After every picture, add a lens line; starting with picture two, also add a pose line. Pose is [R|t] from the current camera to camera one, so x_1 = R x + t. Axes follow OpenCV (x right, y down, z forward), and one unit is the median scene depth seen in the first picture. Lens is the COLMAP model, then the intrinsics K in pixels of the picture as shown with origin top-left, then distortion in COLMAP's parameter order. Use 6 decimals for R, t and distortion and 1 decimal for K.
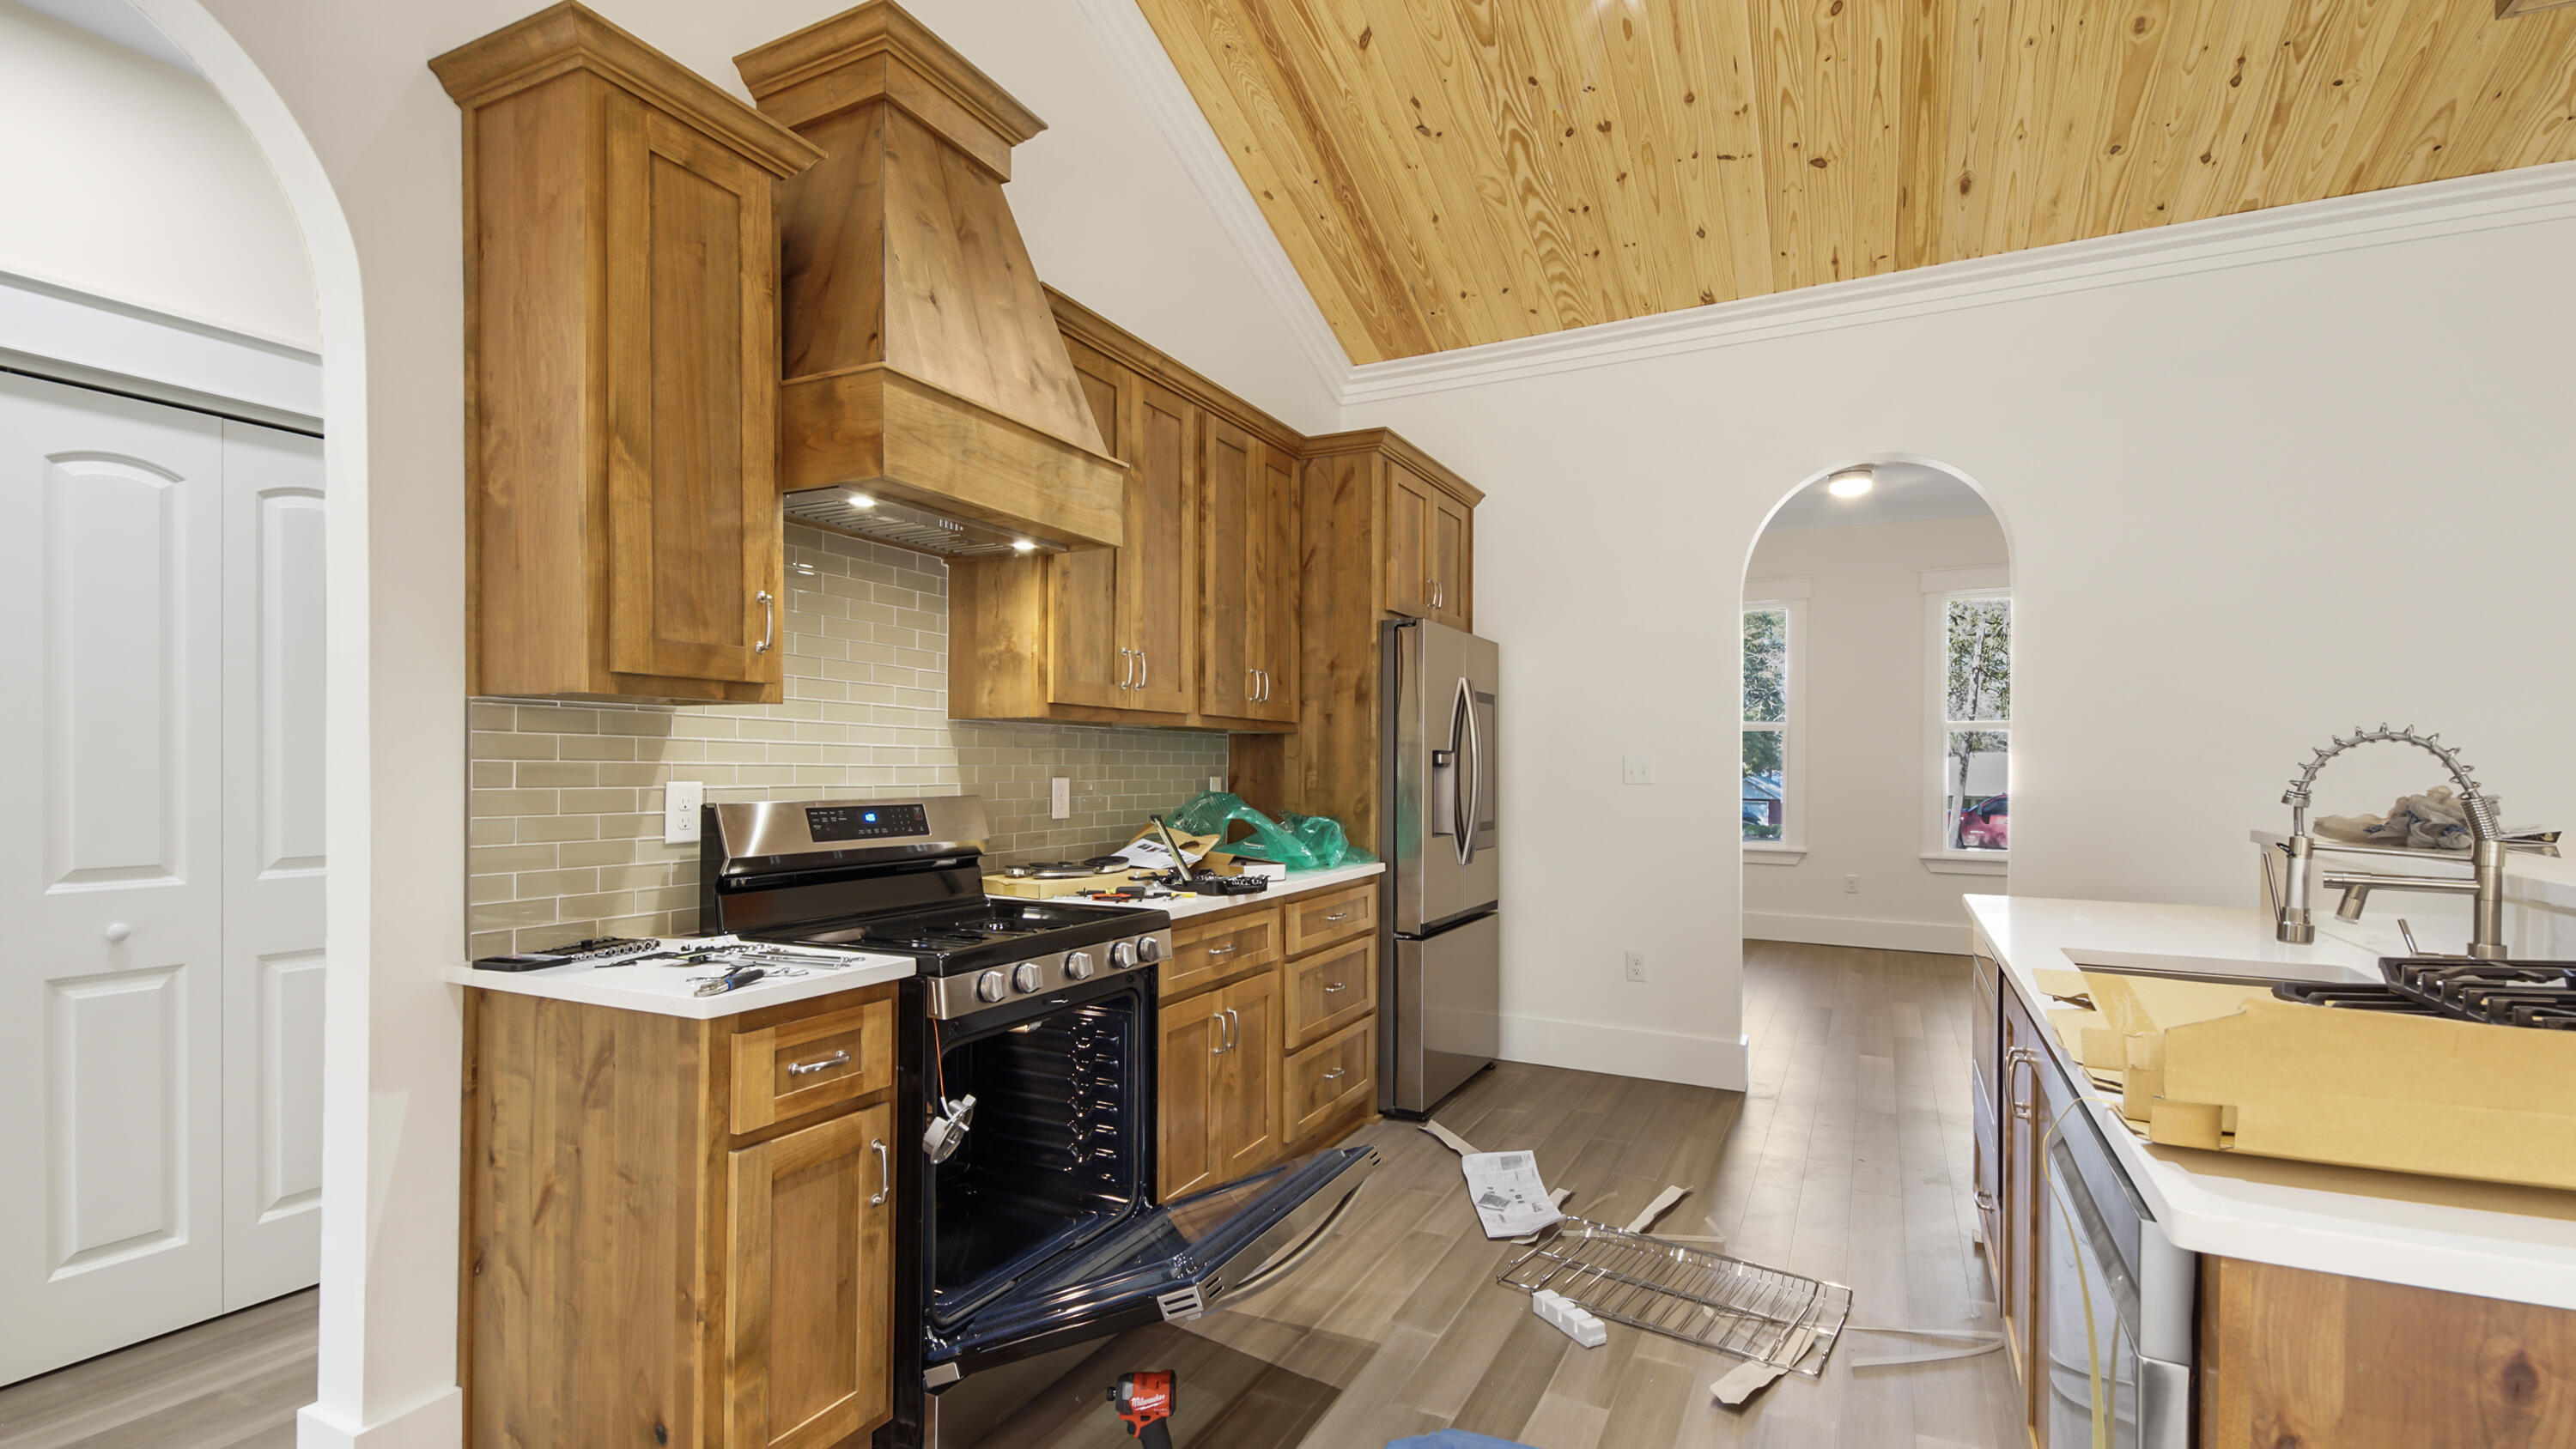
lens RADIAL K [[1161.1, 0, 1302.3], [0, 1161.1, 776.9], [0, 0, 1]] dist [0.027925, 0.000050]
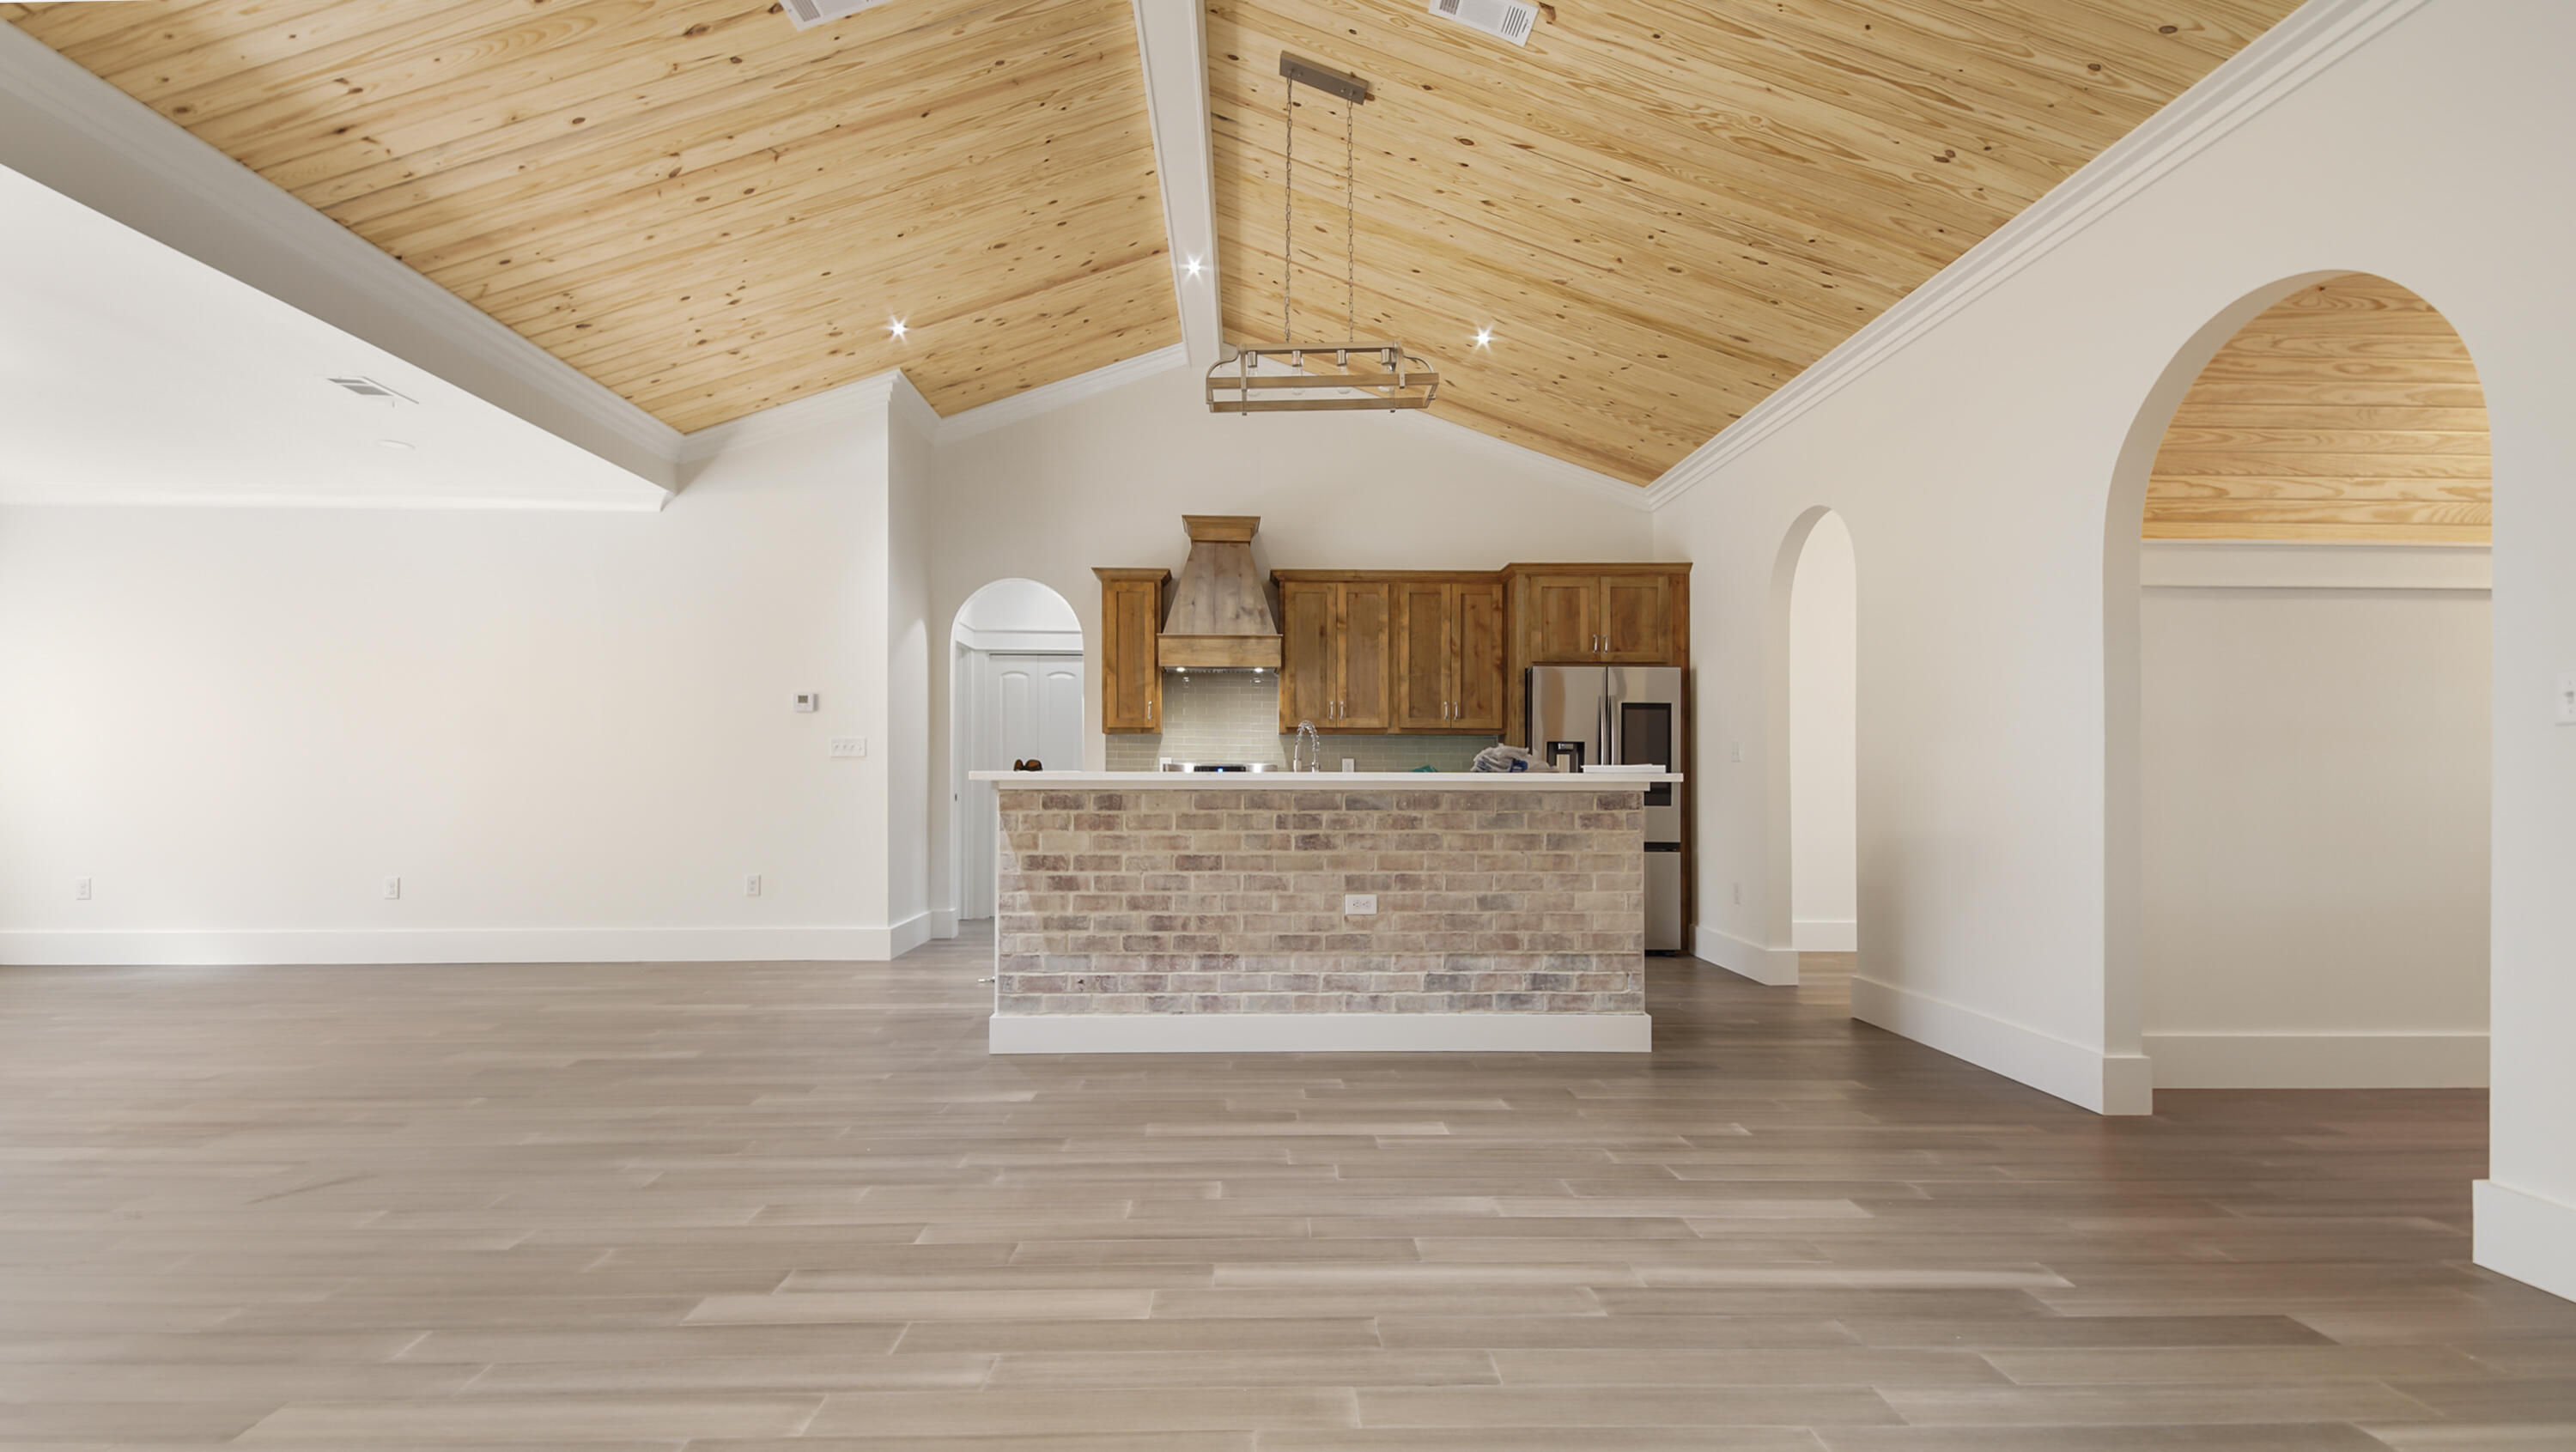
lens RADIAL K [[1176.8, 0, 1274.8], [0, 1176.8, 753.8], [0, 0, 1]] dist [0.023716, -0.000249]
pose [[0.467049, -0.022985, -0.883933, 1.958606], [-0.011411, 0.999422, -0.032017, 0.073164], [0.884158, 0.025040, 0.466517, -0.208161]]
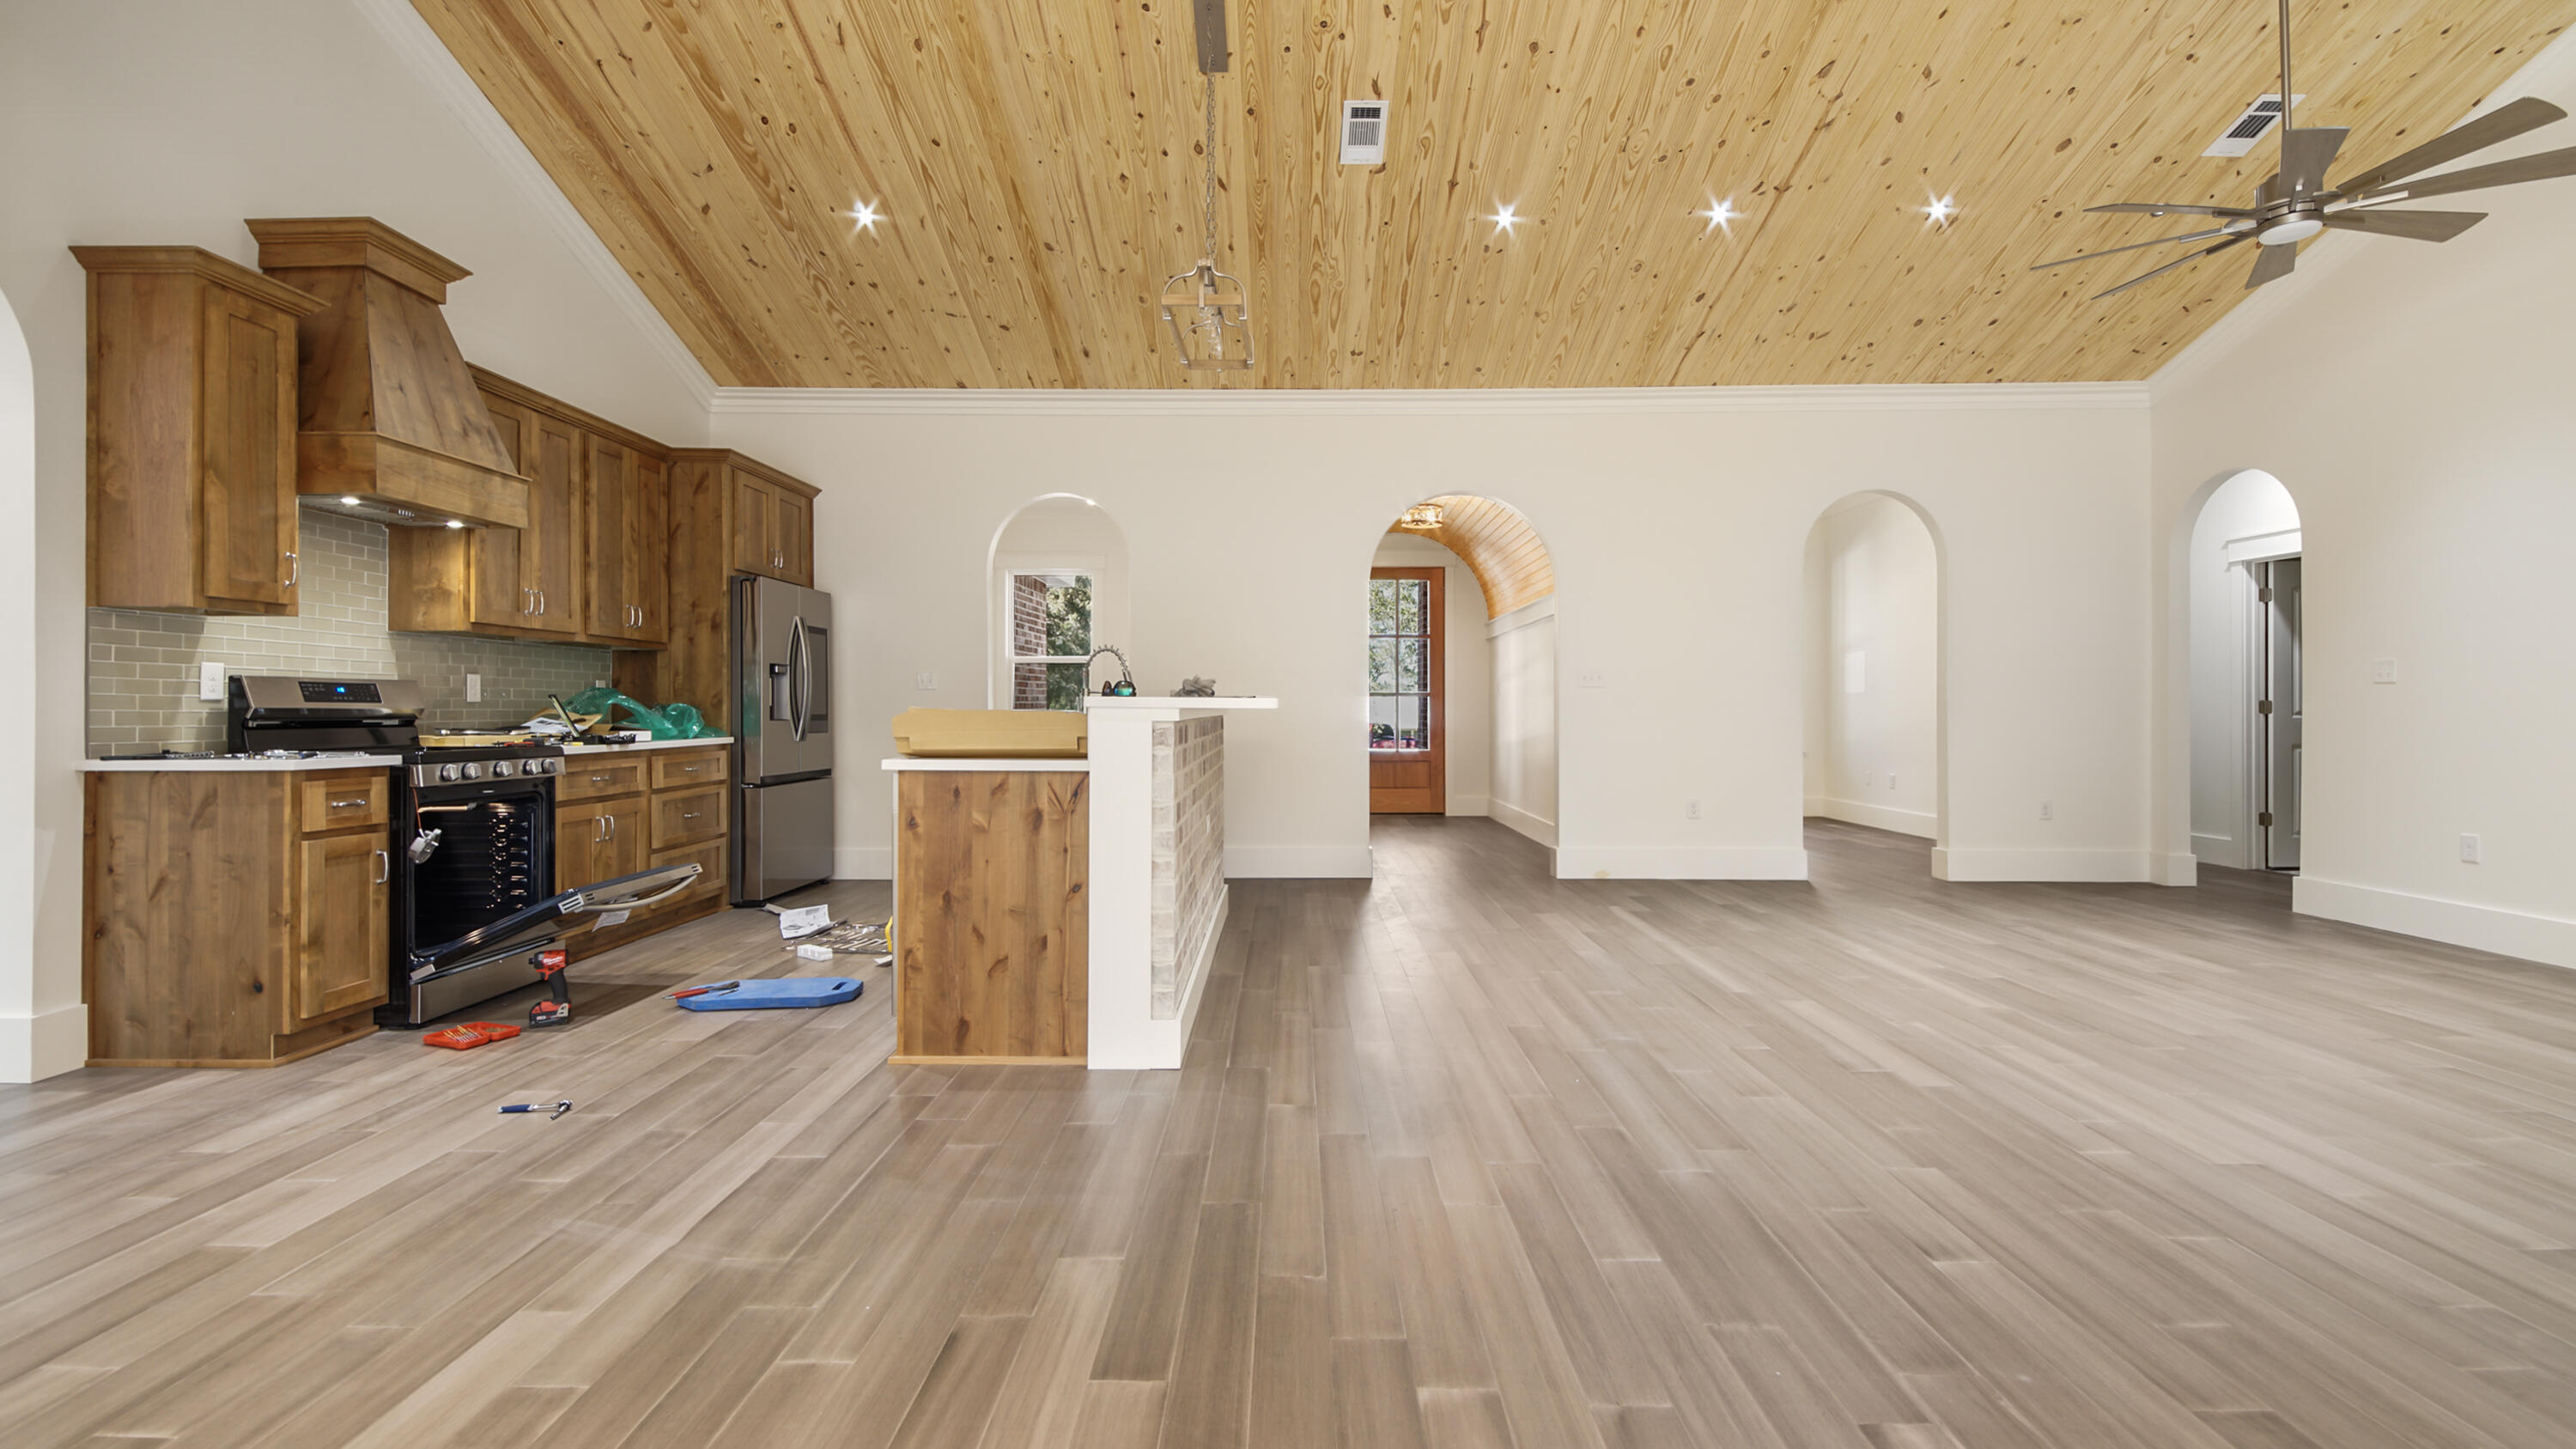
lens RADIAL K [[1121.9, 0, 1284.4], [0, 1121.9, 714.5], [0, 0, 1]] dist [0.043621, -0.026680]
pose [[0.897919, -0.005015, 0.440131, 0.089889], [0.006239, 0.999980, -0.001334, 0.068801], [-0.440116, 0.003944, 0.897932, -0.849667]]
